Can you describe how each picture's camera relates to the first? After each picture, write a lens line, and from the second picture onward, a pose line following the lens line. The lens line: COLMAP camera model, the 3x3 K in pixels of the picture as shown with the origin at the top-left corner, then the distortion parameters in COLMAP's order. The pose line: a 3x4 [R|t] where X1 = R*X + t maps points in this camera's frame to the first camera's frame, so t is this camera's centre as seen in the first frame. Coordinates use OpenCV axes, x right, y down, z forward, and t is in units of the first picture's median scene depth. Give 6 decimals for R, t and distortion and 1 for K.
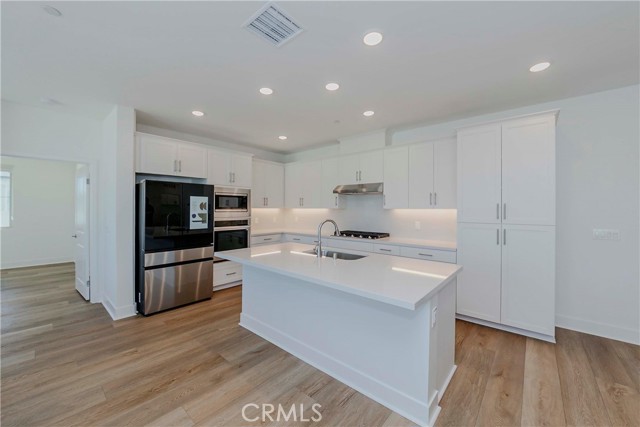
lens RADIAL K [[248.1, 0, 317.9], [0, 248.1, 207.3], [0, 0, 1]] dist [-0.009701, -0.000637]
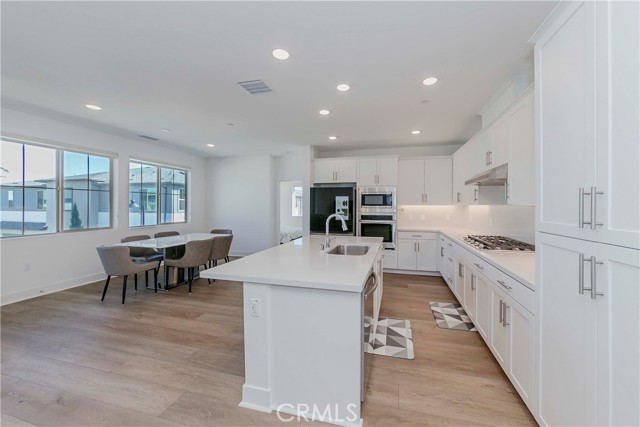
lens RADIAL K [[236.0, 0, 341.5], [0, 236.0, 204.9], [0, 0, 1]] dist [-0.003137, 0.002481]
pose [[0.468073, -0.004916, -0.883676, 0.639577], [0.001981, 0.999988, -0.004514, 0.008947], [0.883687, 0.000362, 0.468077, 0.361596]]
